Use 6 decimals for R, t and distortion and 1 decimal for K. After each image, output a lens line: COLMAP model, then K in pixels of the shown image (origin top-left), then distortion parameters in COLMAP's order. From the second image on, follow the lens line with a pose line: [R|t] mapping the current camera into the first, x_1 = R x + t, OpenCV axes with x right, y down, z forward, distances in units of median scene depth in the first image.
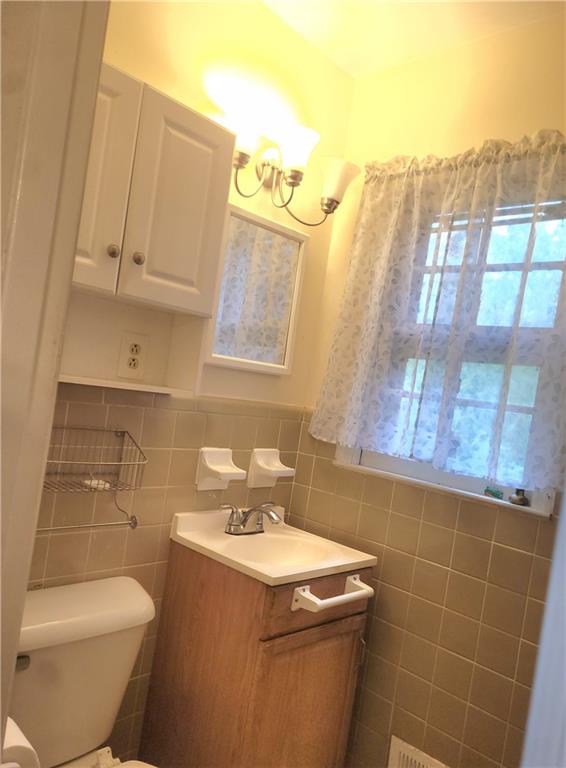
lens RADIAL K [[582.2, 0, 283.4], [0, 582.2, 389.2], [0, 0, 1]] dist [0.036558, -0.022220]
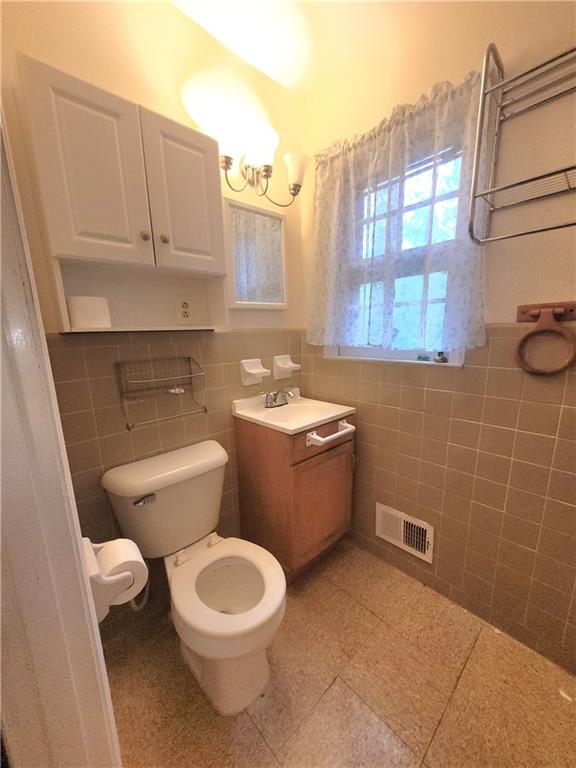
lens RADIAL K [[296.7, 0, 286.5], [0, 296.7, 384.7], [0, 0, 1]] dist [-0.009004, 0.000243]
pose [[0.984382, -0.154784, -0.083871, 0.050406], [0.167188, 0.971159, 0.169993, 0.048819], [0.055139, -0.181360, 0.981870, 0.179770]]
